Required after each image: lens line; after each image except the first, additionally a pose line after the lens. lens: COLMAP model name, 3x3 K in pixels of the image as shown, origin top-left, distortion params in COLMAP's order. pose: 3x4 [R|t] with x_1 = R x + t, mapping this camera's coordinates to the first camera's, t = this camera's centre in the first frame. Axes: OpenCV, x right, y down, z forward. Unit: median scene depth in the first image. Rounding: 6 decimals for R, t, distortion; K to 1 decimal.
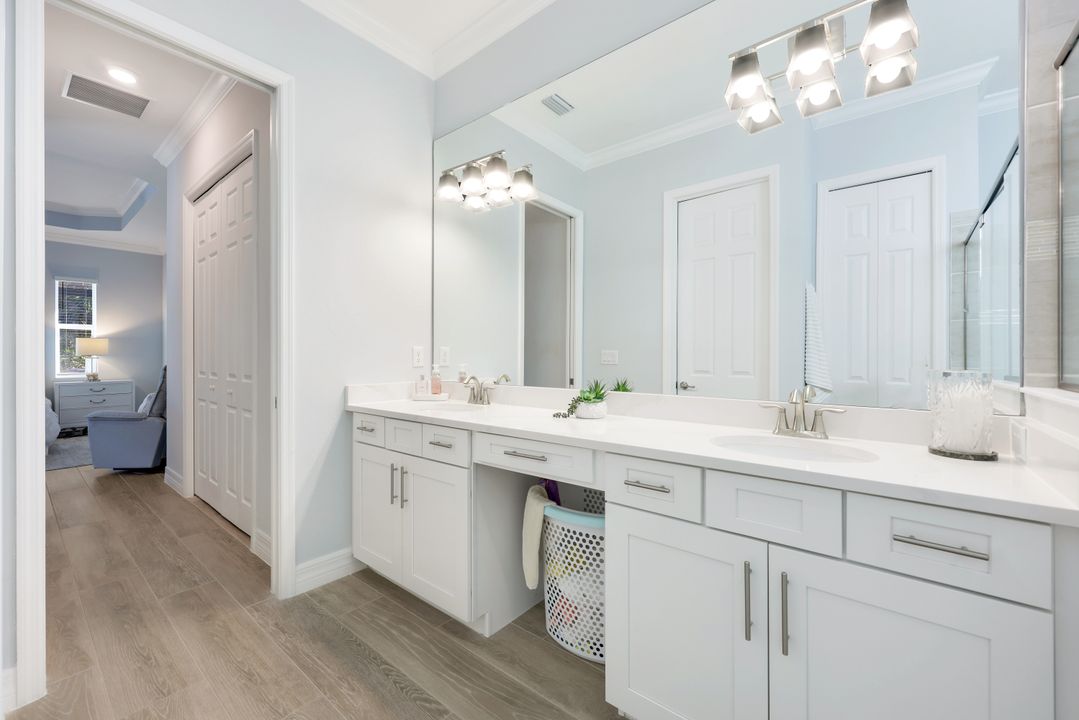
lens RADIAL K [[445.2, 0, 537.8], [0, 445.2, 354.7], [0, 0, 1]] dist [0.002477, -0.000239]
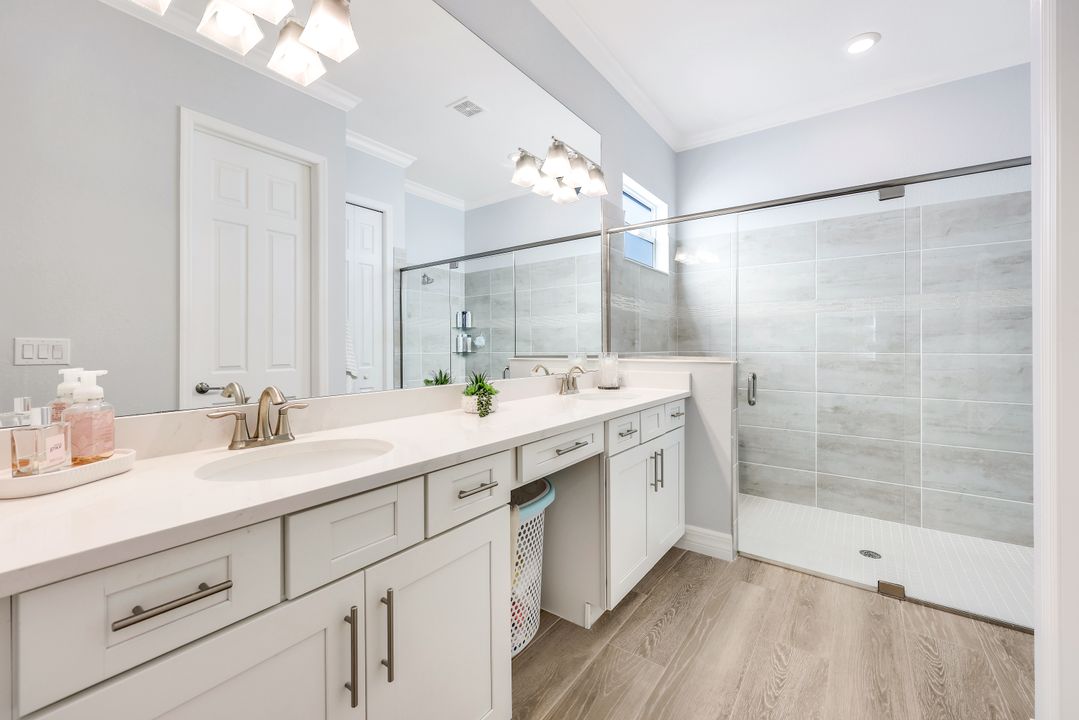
lens RADIAL K [[441.8, 0, 535.6], [0, 441.8, 344.4], [0, 0, 1]] dist [0.000011, -0.000110]
pose [[-0.051766, 0.000019, 0.998659, -0.898582], [0.005795, 0.999983, 0.000281, 0.002315], [-0.998642, 0.005801, -0.051765, 1.033120]]
